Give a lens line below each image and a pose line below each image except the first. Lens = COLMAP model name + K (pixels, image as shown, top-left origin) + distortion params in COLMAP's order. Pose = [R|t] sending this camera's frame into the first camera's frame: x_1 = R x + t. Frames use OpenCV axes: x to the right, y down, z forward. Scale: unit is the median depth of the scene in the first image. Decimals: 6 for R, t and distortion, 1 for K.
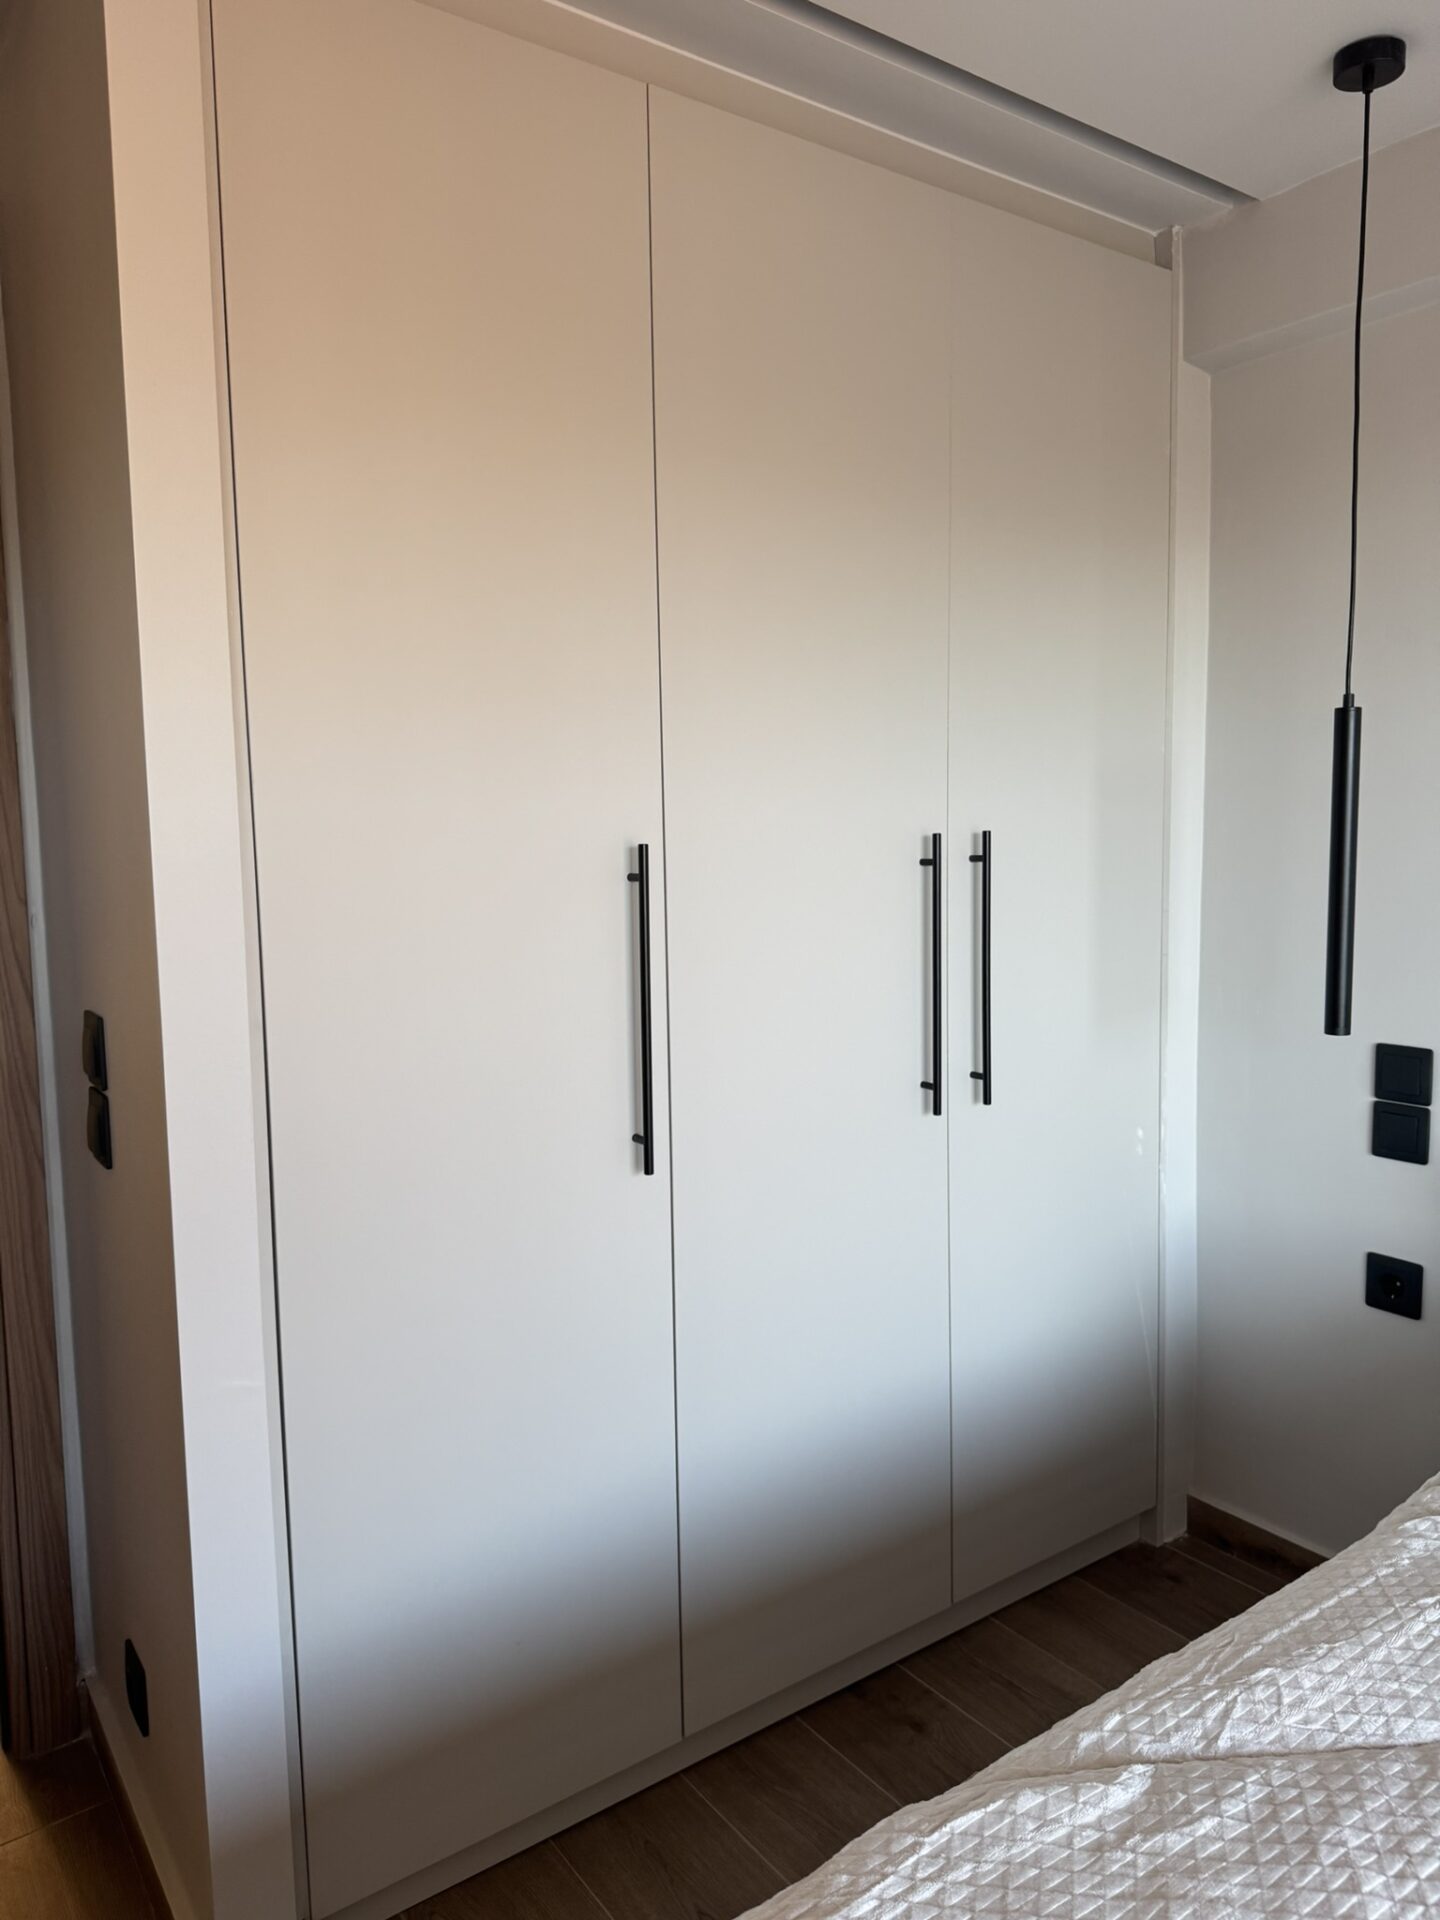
lens RADIAL K [[1353.4, 0, 720.0], [0, 1353.4, 960.0], [0, 0, 1]] dist [0.104410, -0.140022]
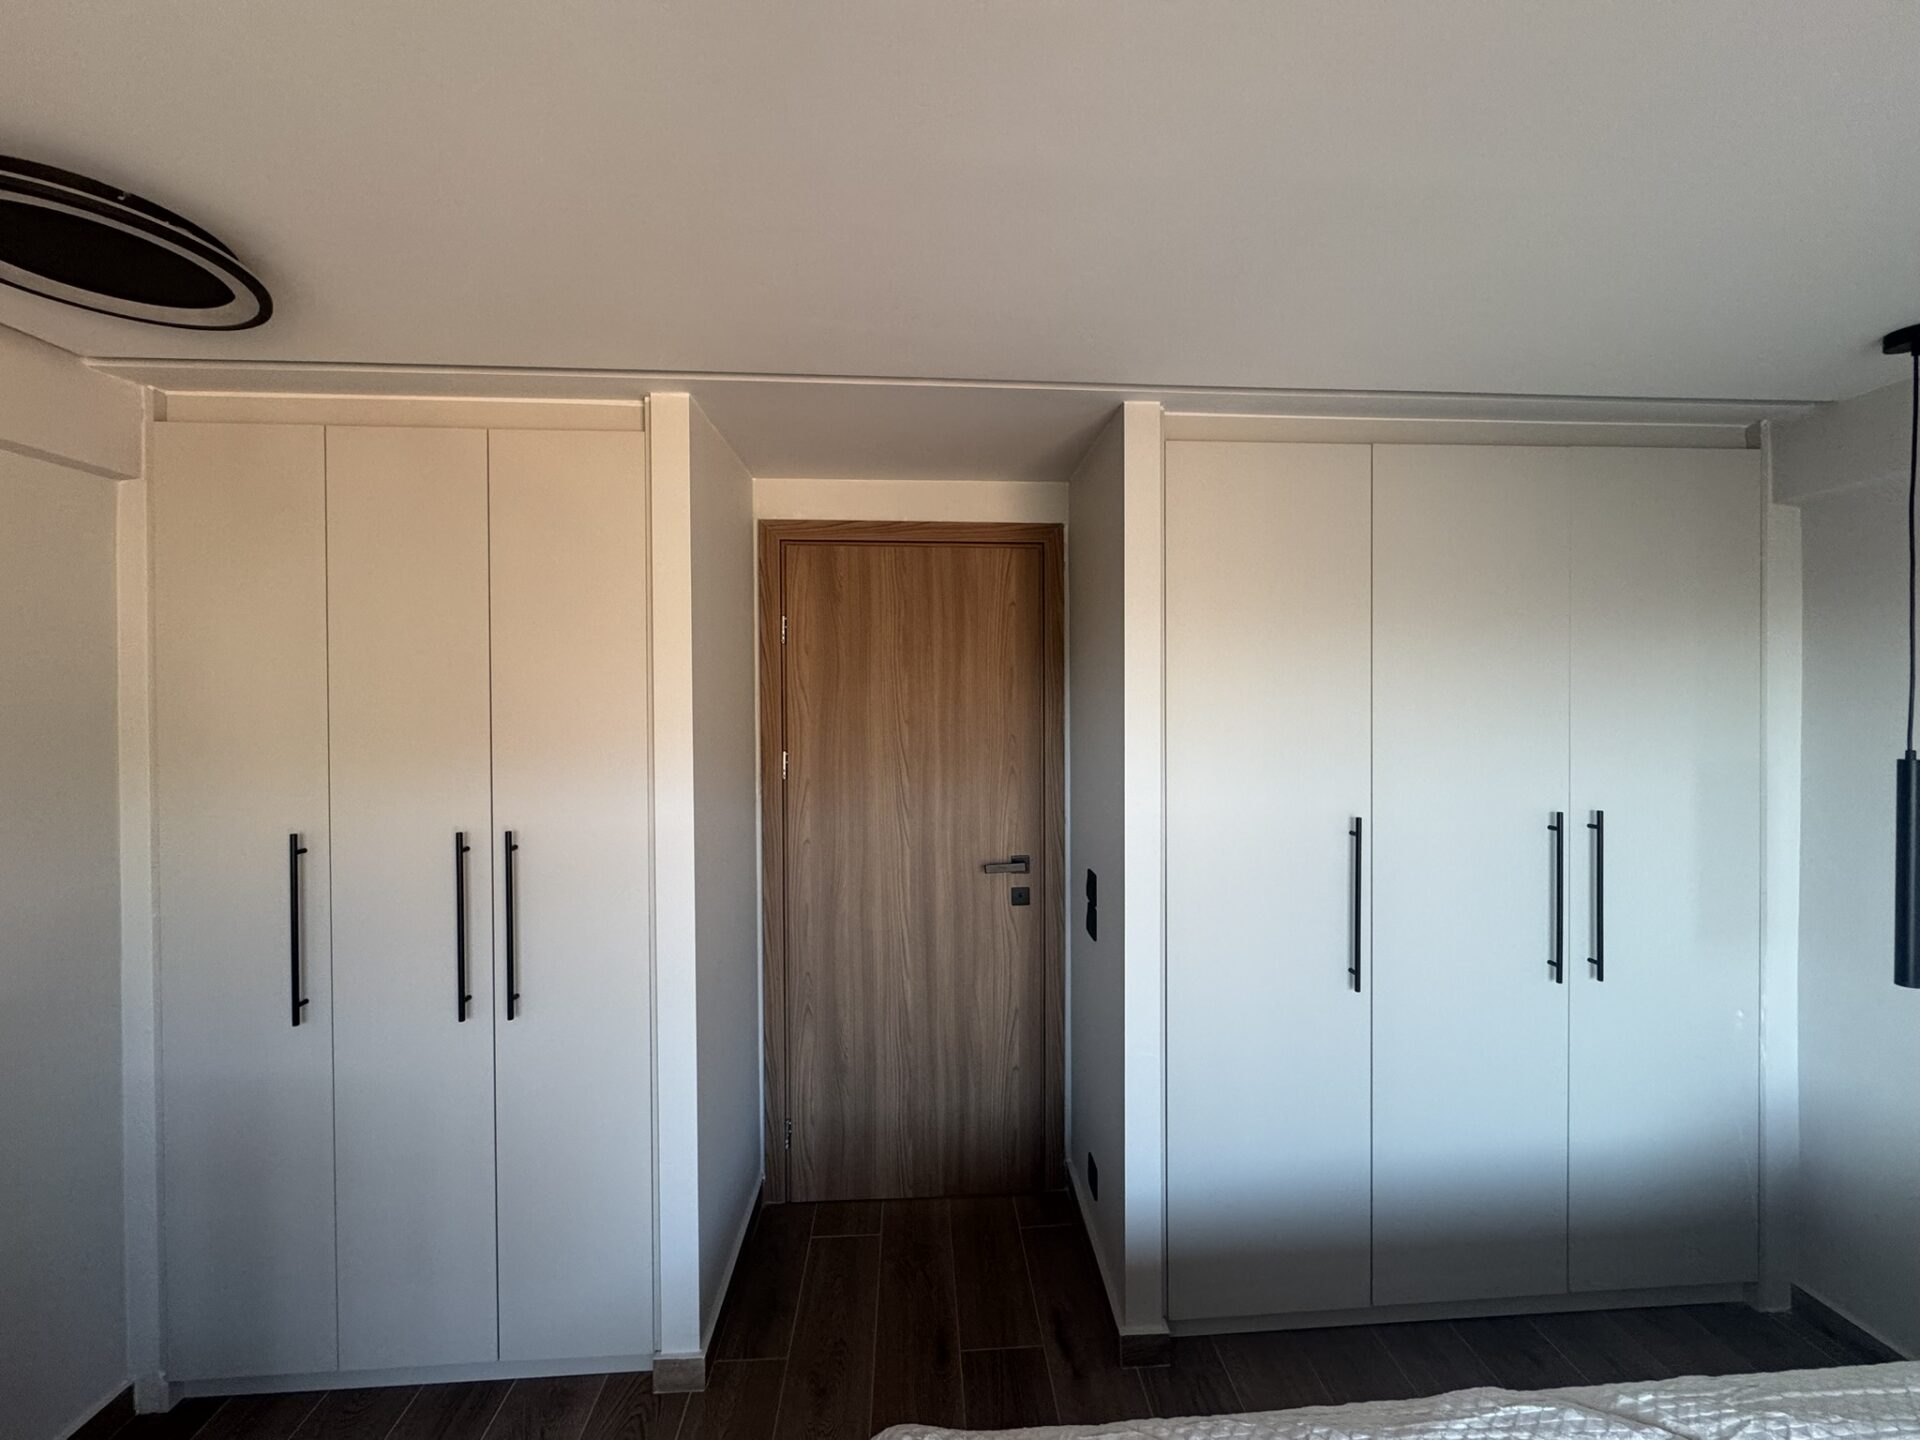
lens RADIAL K [[752.5, 0, 960.0], [0, 752.5, 720.0], [0, 0, 1]] dist [-0.002015, 0.000052]
pose [[0.847337, 0.019162, -0.530710, 0.027057], [-0.064350, 0.995690, -0.066791, -0.114133], [0.527142, 0.090746, 0.844918, -0.211661]]
